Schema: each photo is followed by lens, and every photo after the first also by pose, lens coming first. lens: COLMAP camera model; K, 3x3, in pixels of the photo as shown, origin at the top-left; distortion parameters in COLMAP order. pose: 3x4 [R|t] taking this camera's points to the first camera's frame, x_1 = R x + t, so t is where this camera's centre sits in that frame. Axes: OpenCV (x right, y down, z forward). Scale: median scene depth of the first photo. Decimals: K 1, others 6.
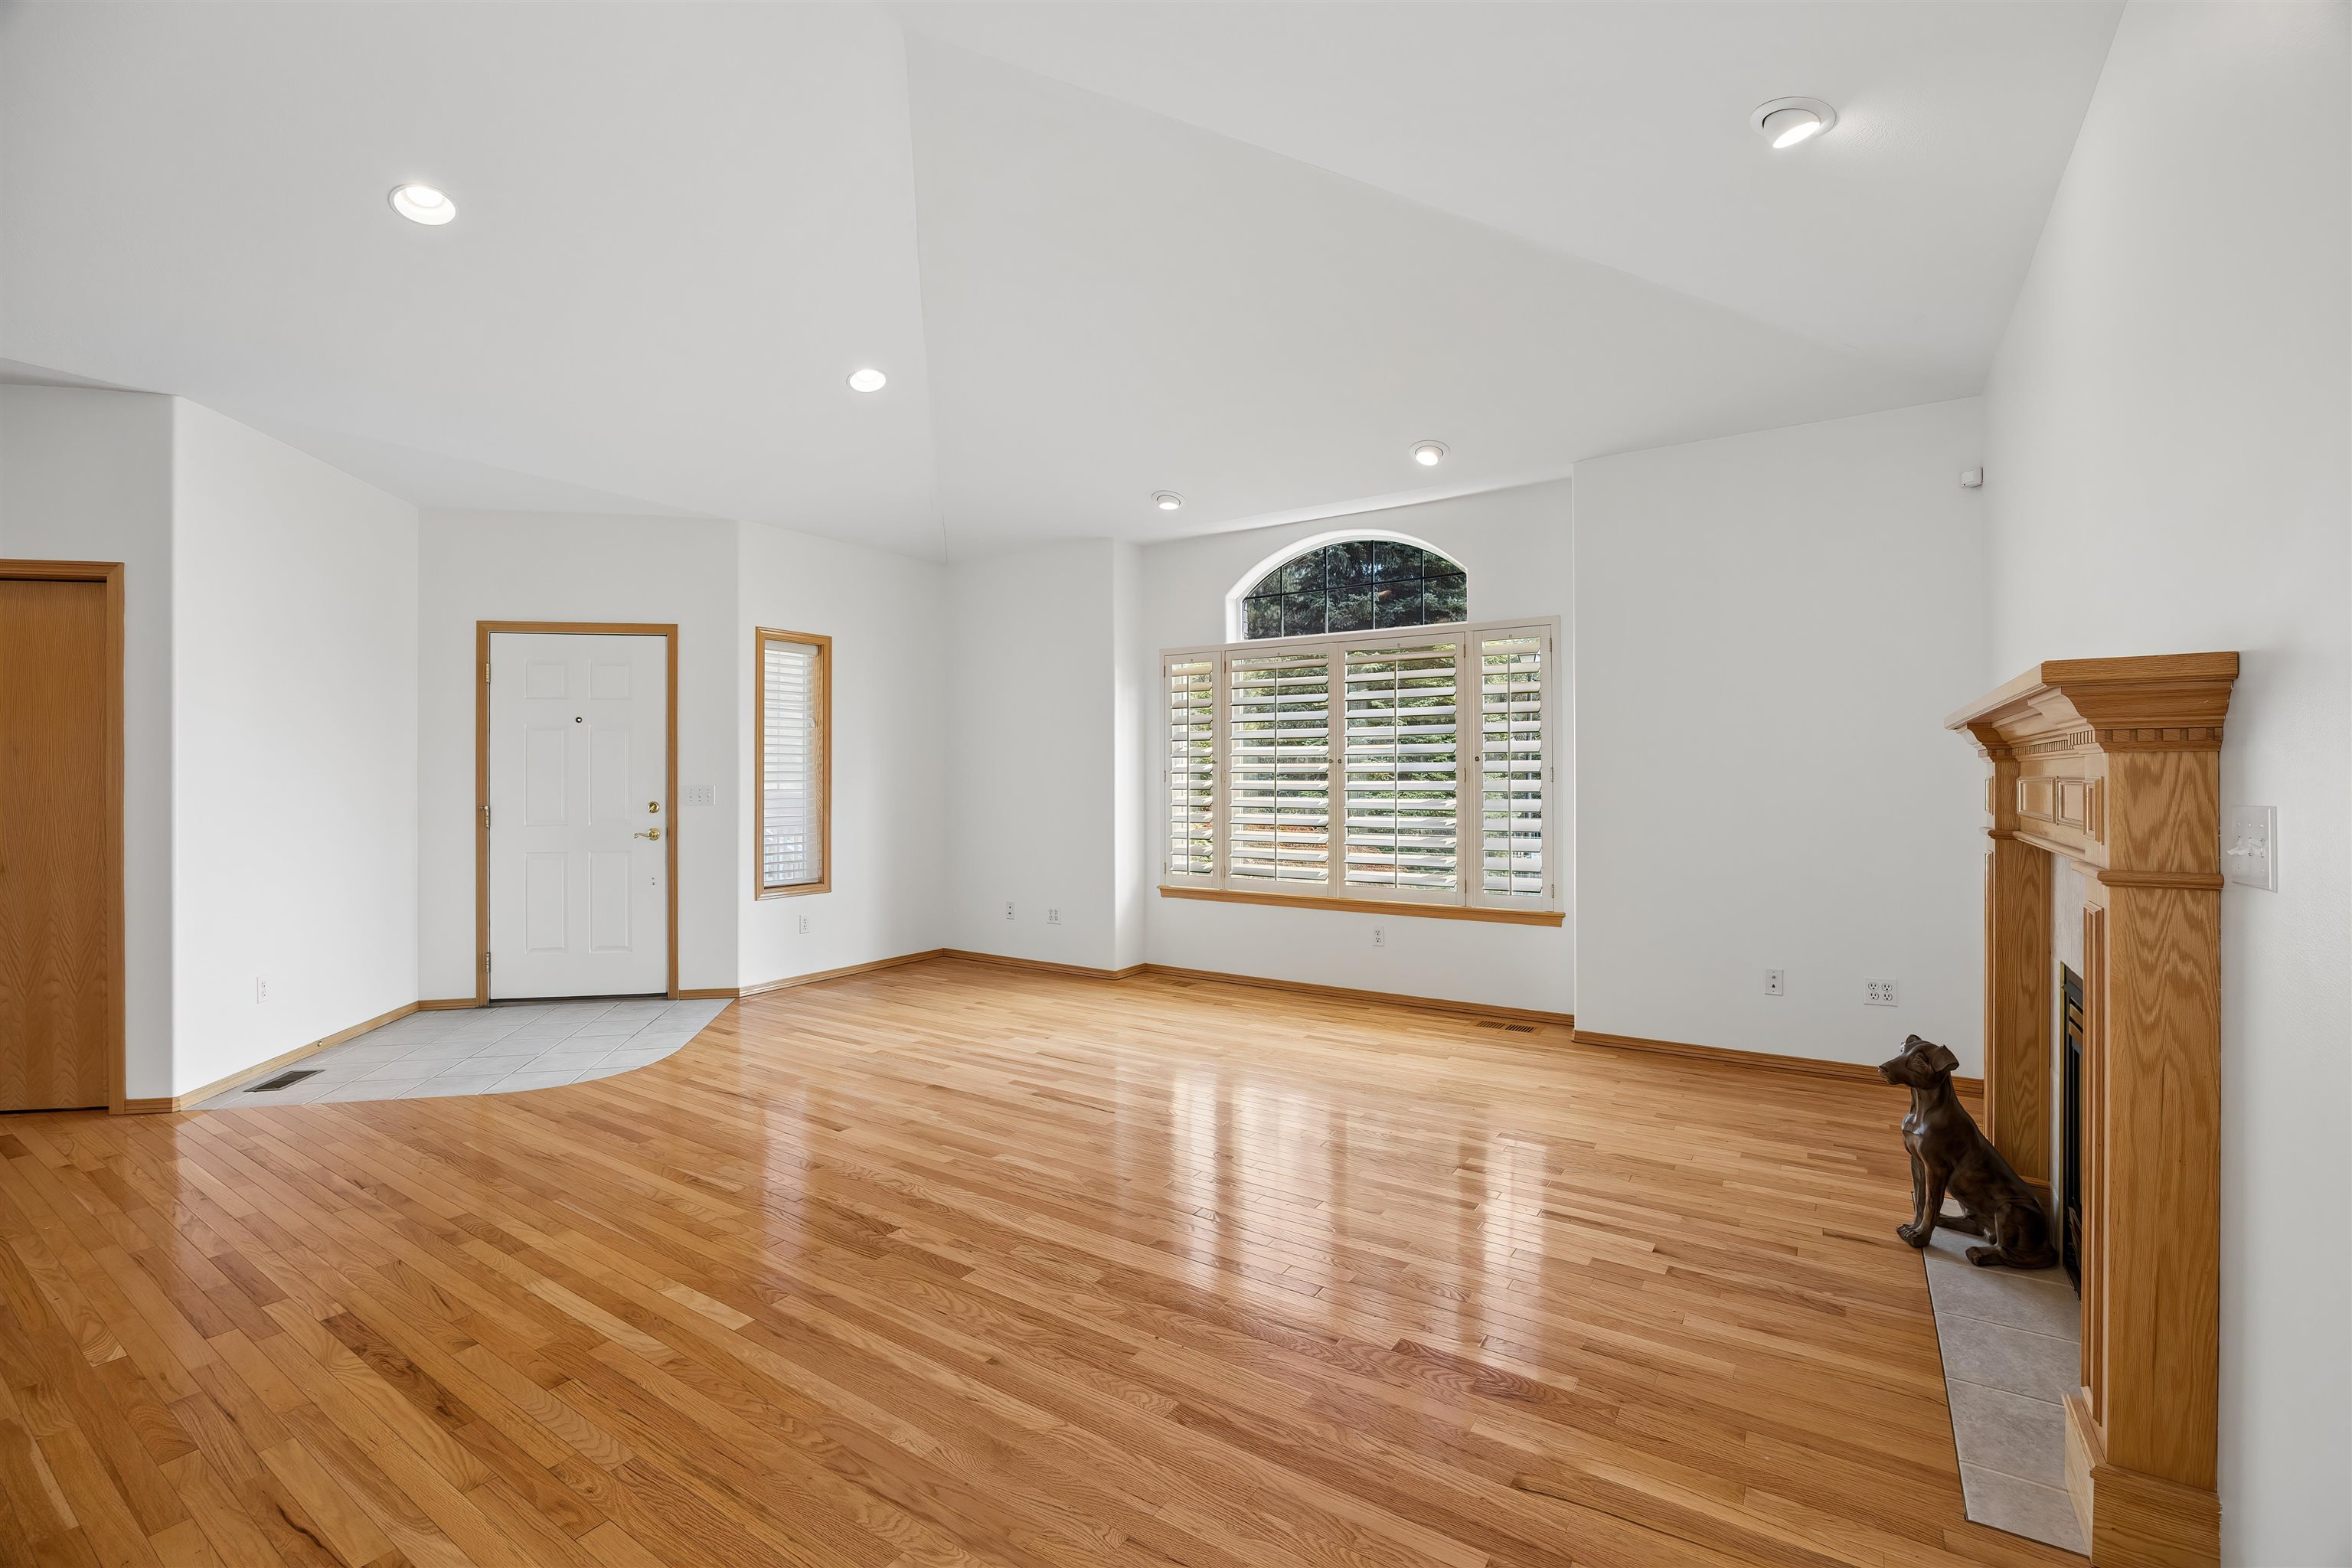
lens RADIAL K [[1004.4, 0, 1185.4], [0, 1004.4, 776.9], [0, 0, 1]] dist [-0.023863, 0.004247]
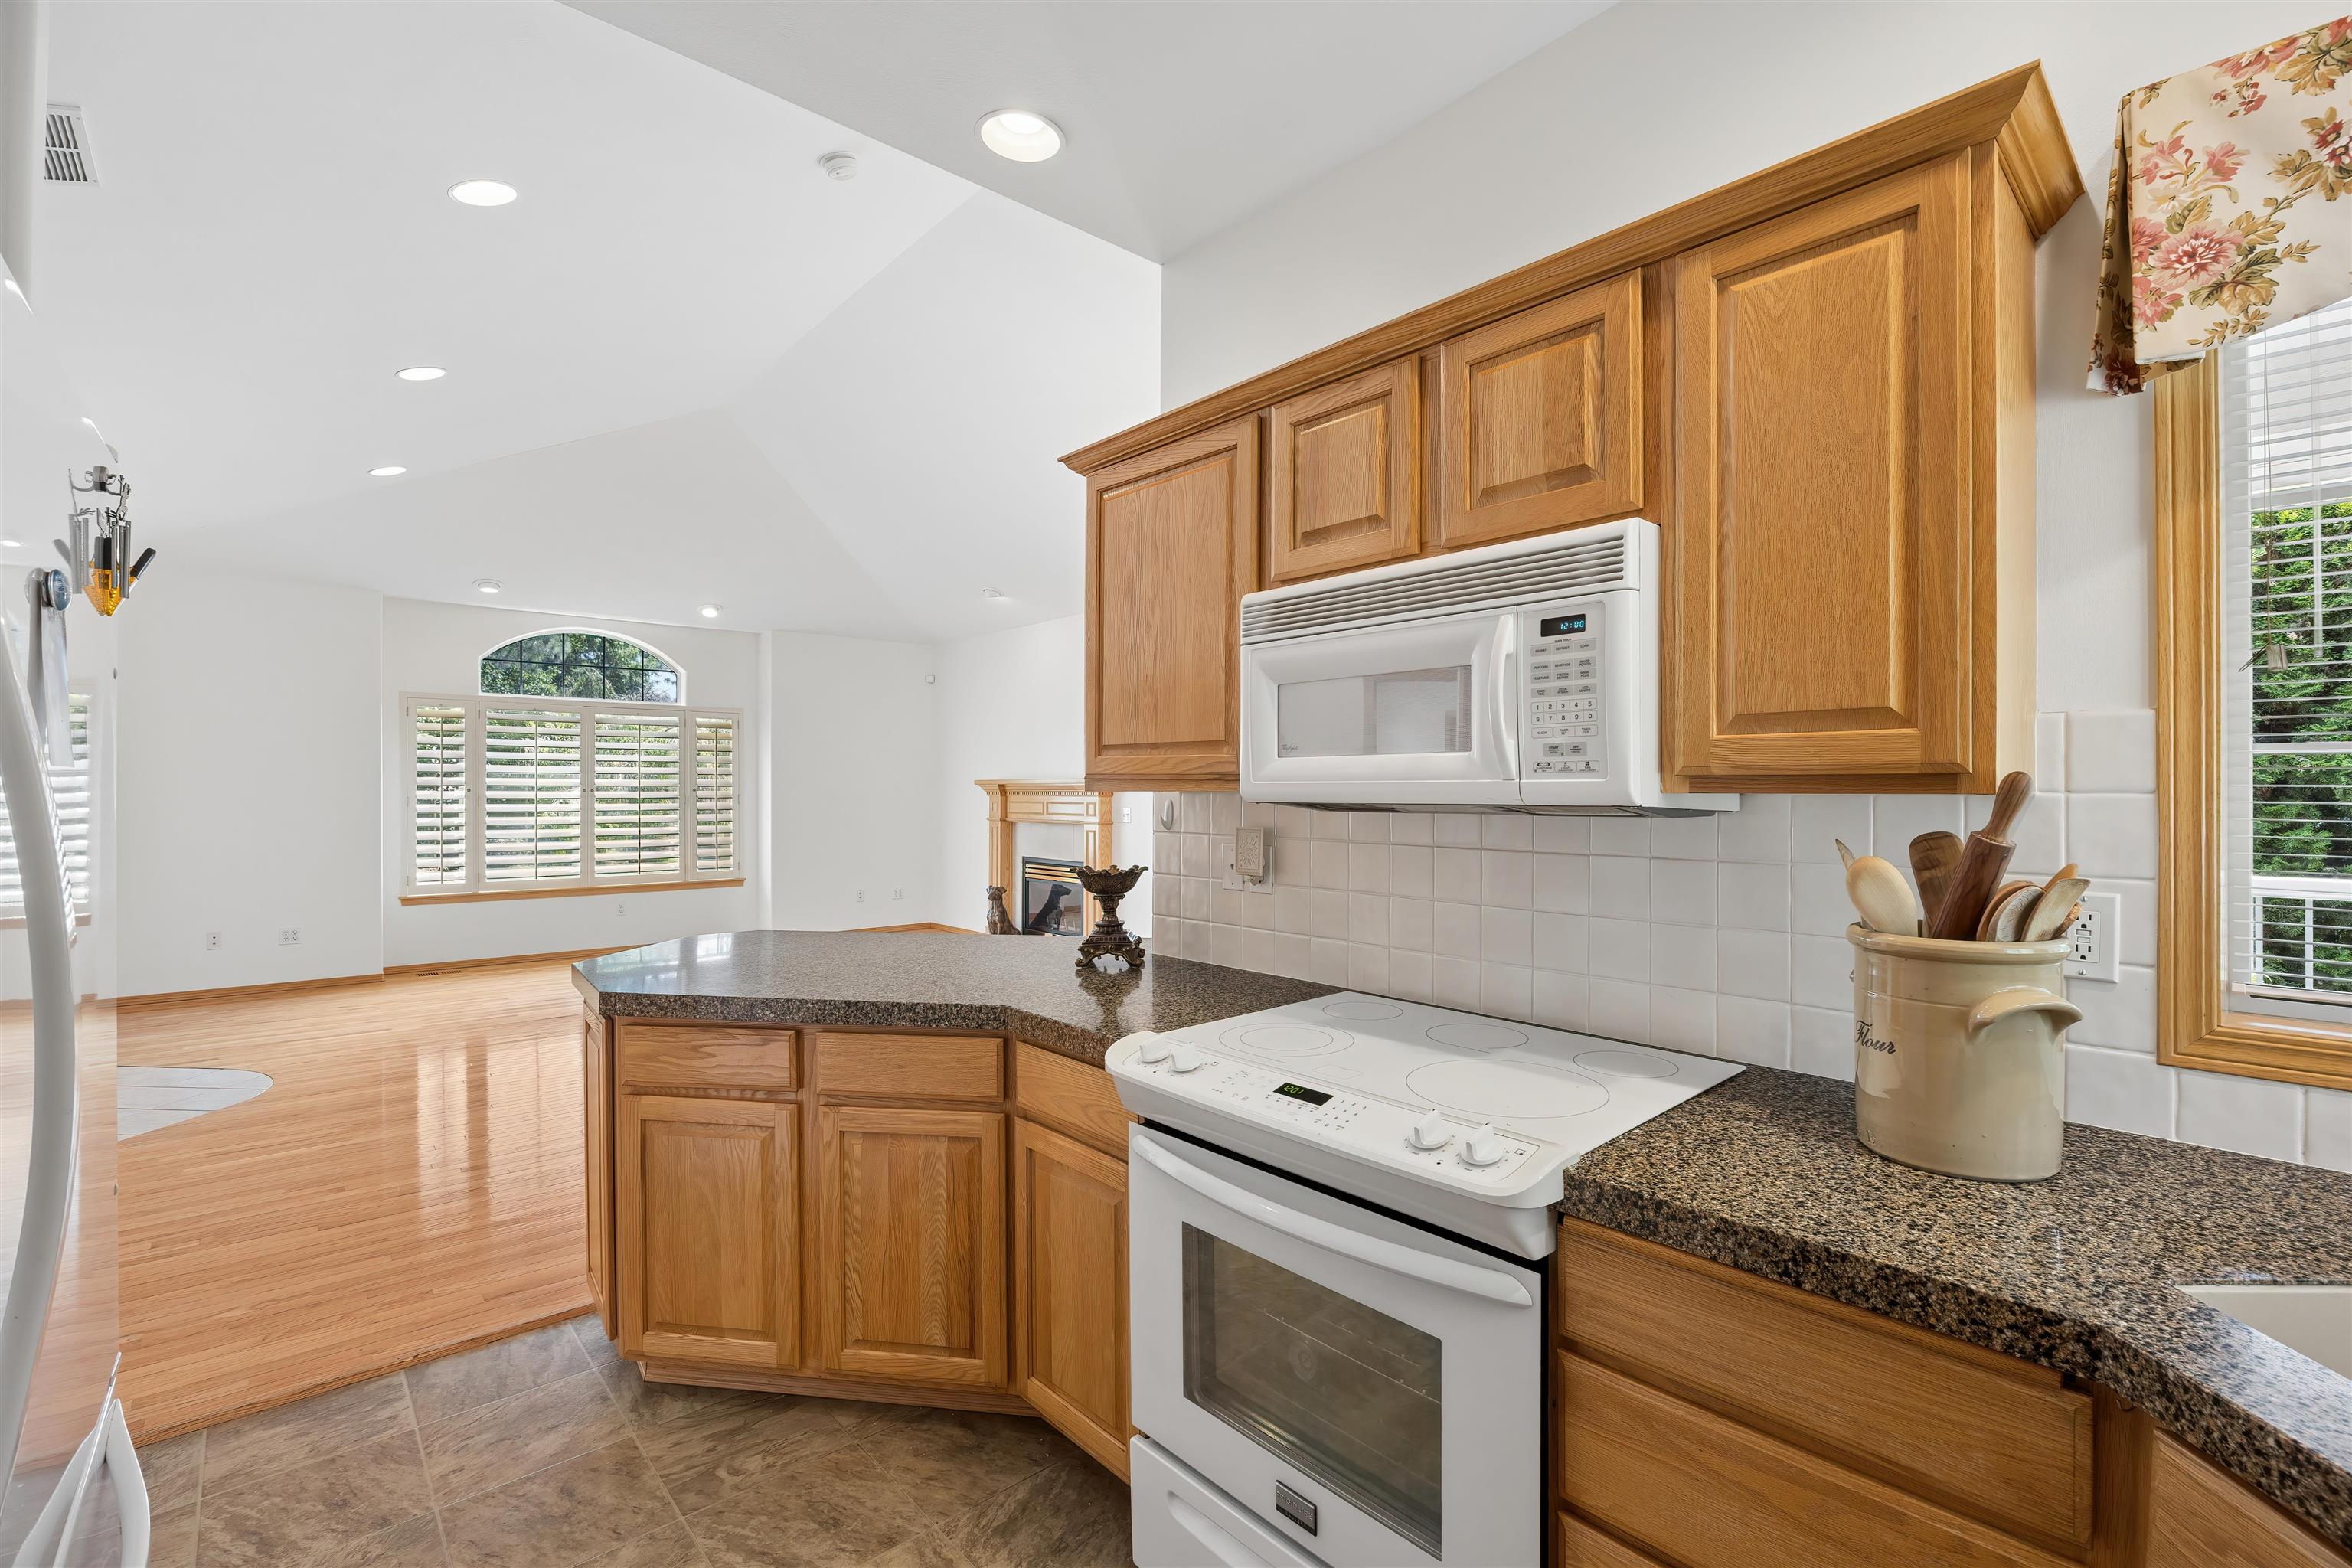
lens RADIAL K [[1027.3, 0, 1185.6], [0, 1027.3, 782.4], [0, 0, 1]] dist [-0.014717, -0.000106]
pose [[0.257379, 0.009990, 0.966259, -1.481001], [-0.000589, 0.999948, -0.010181, -0.018034], [-0.966310, 0.002052, 0.257371, -0.272454]]
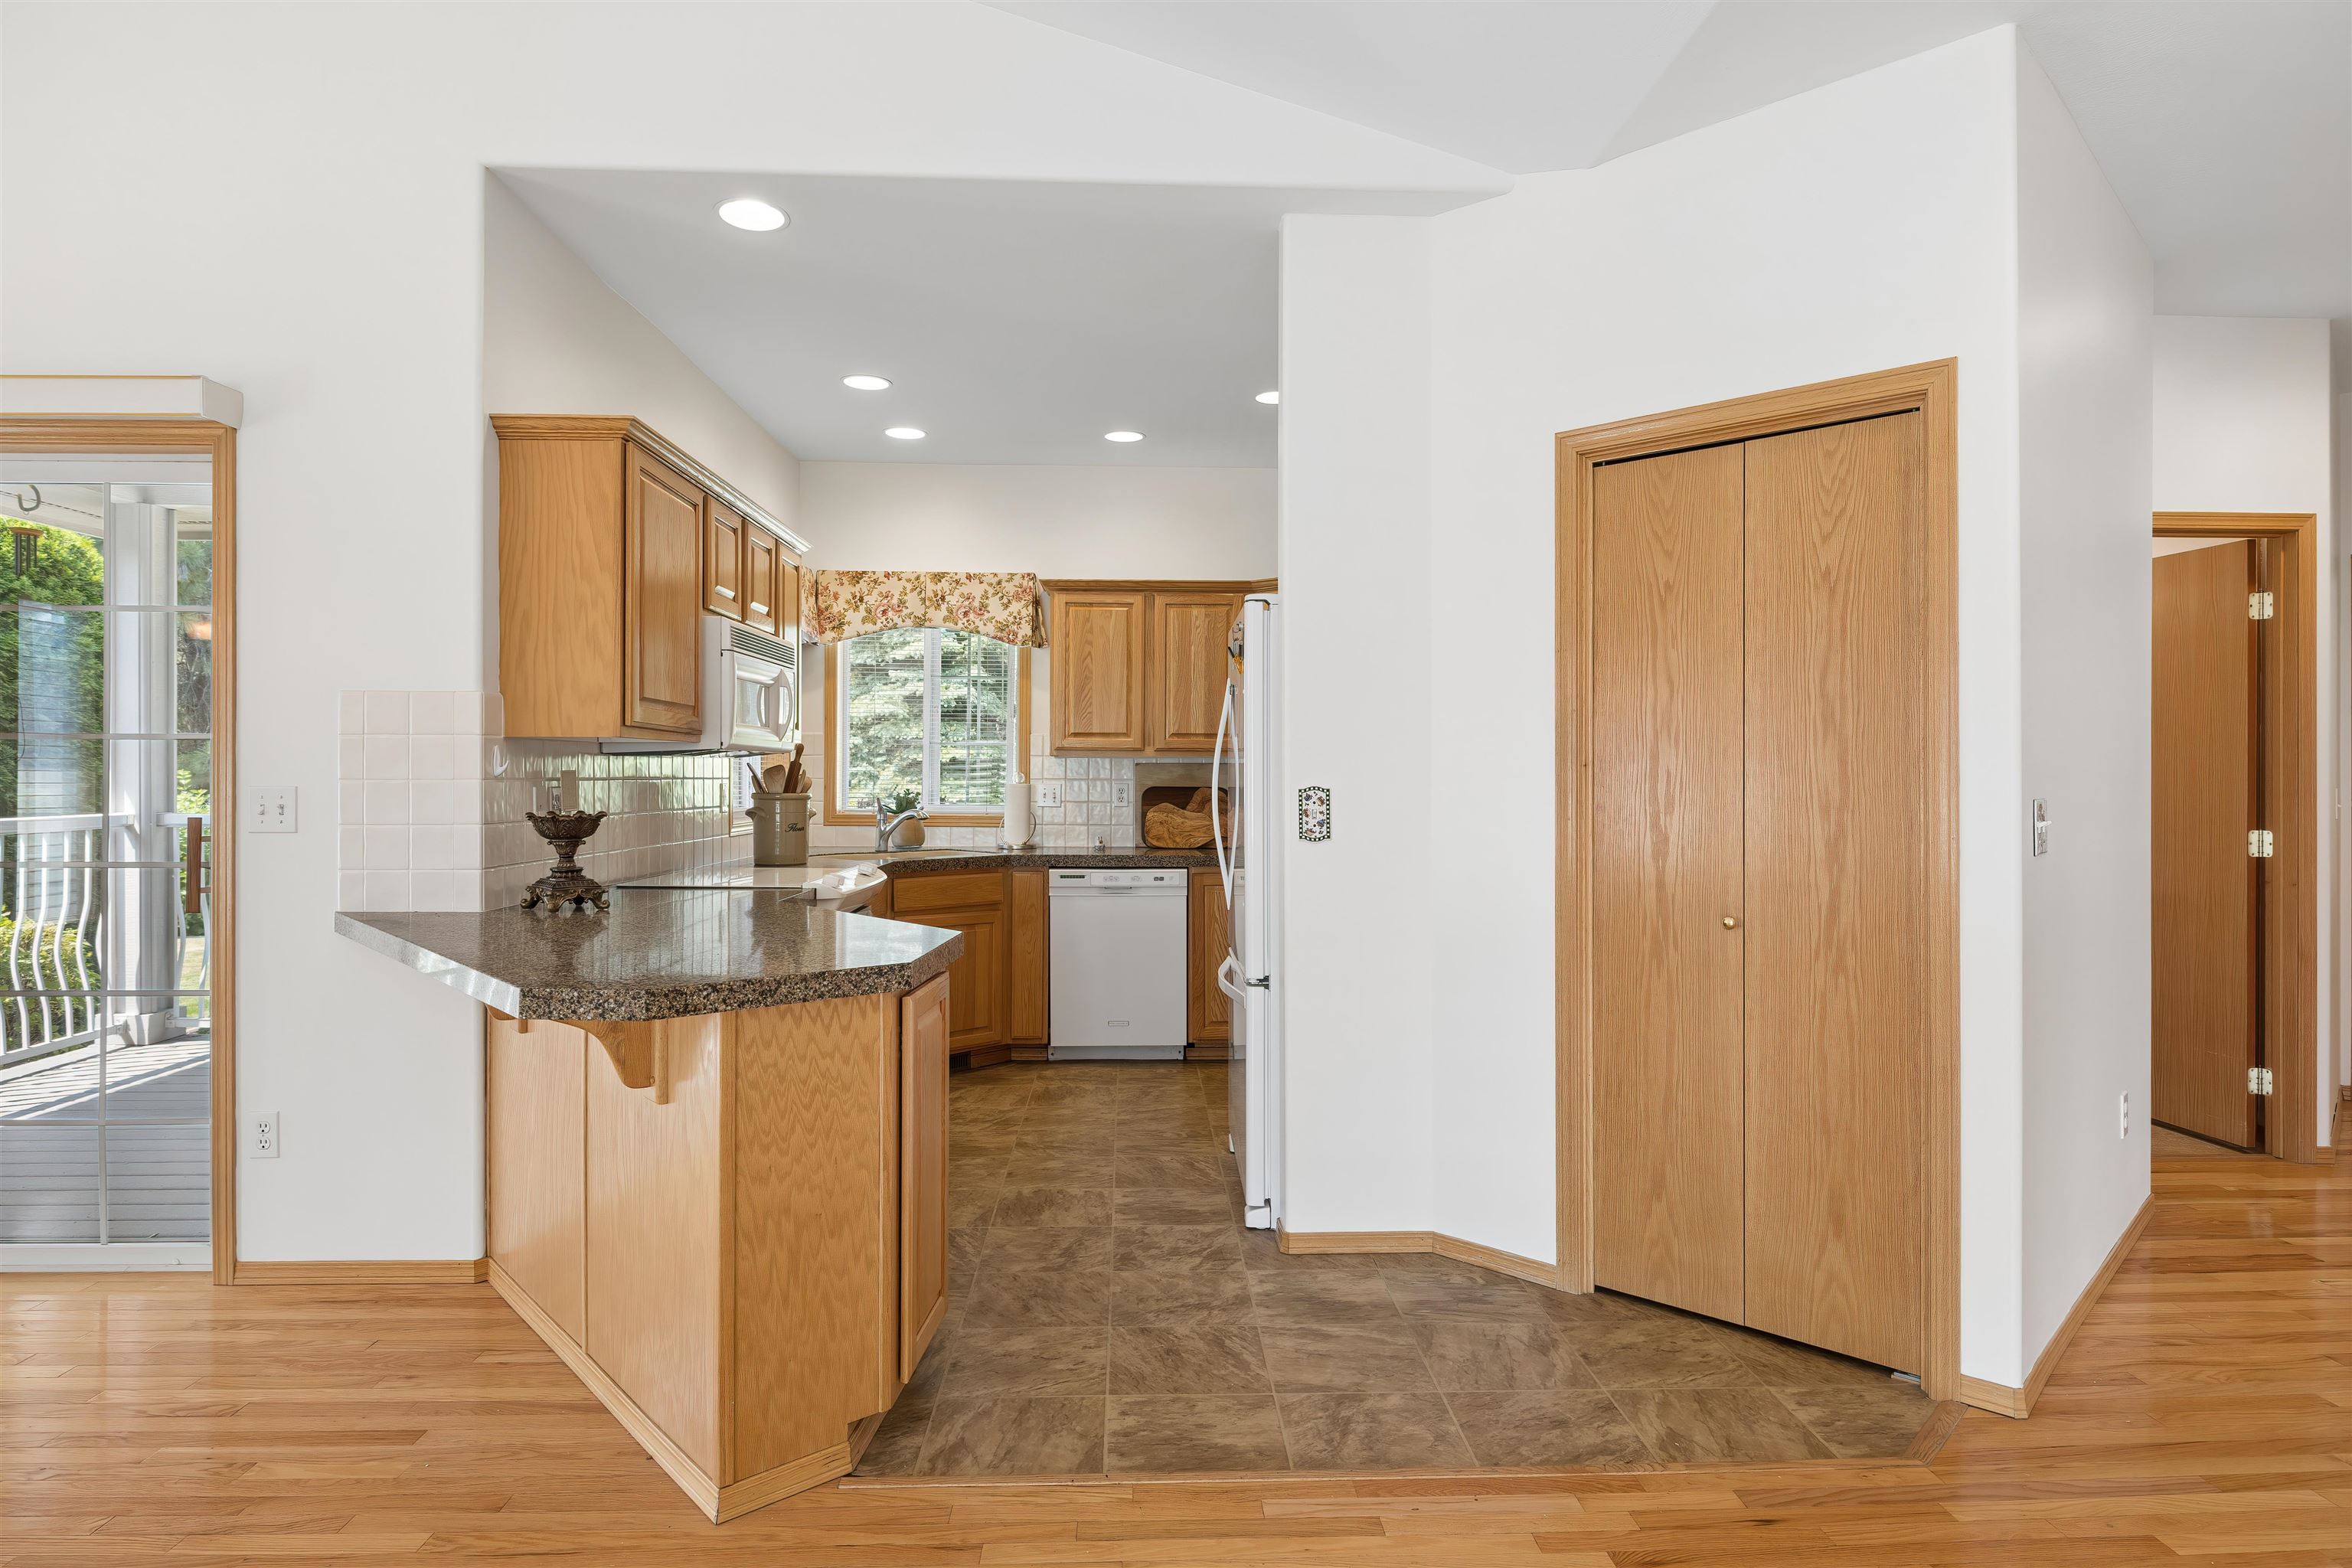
lens RADIAL K [[1316.3, 0, 1180.4], [0, 1316.3, 772.6], [0, 0, 1]] dist [0.001821, -0.005232]
pose [[-0.818394, 0.002102, -0.574654, -0.708364], [0.001823, 0.999998, 0.001063, 0.002472], [0.574655, -0.000178, -0.818396, 0.832952]]
